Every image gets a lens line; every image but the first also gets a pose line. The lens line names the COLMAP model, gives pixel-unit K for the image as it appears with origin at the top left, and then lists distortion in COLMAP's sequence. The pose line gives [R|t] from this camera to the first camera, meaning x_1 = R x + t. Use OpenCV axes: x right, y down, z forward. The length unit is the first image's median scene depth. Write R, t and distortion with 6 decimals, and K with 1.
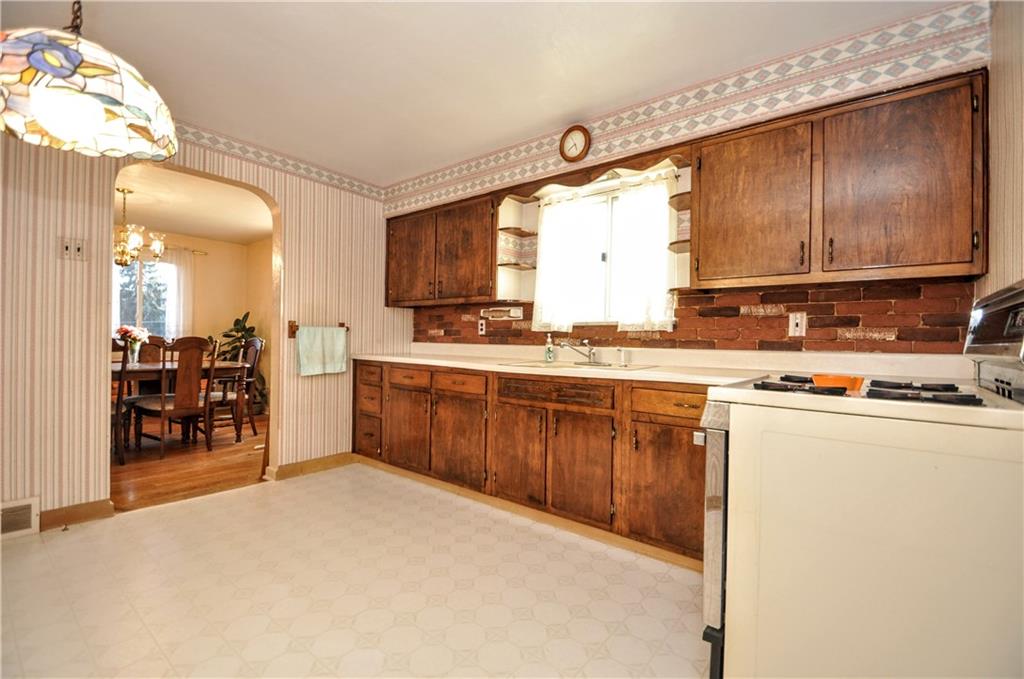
lens RADIAL K [[444.3, 0, 514.6], [0, 444.3, 344.9], [0, 0, 1]] dist [-0.001934, -0.002849]
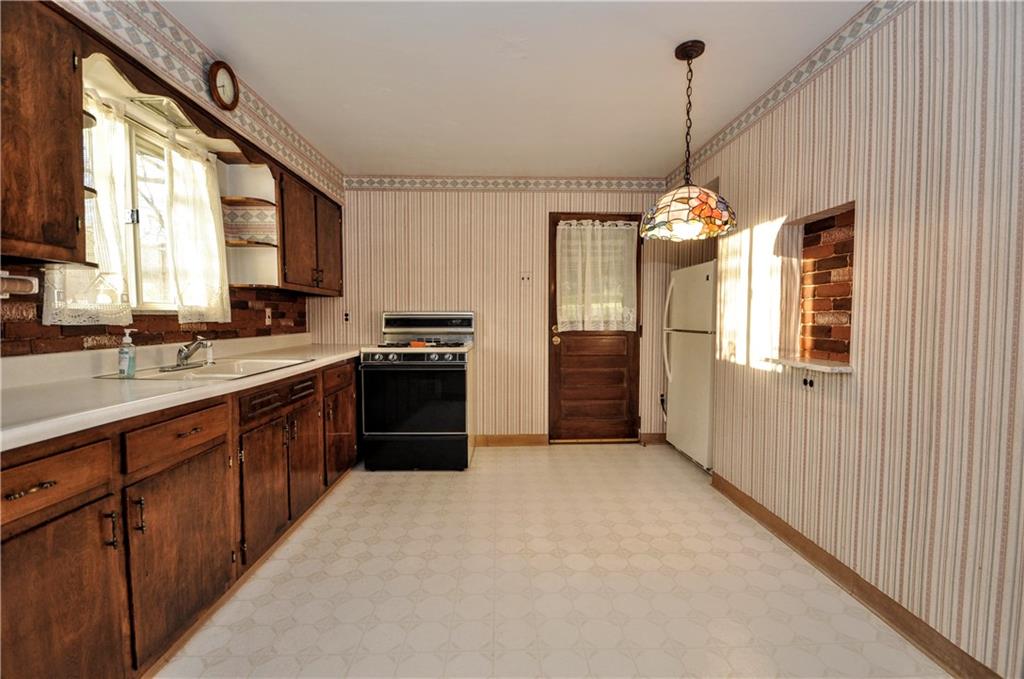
lens RADIAL K [[444.3, 0, 513.0], [0, 444.3, 334.6], [0, 0, 1]] dist [-0.001934, -0.002849]
pose [[-0.646707, -0.049711, 0.761117, -0.818994], [-0.011990, 0.998413, 0.055023, -0.064821], [-0.762644, 0.026458, -0.646277, 1.139040]]
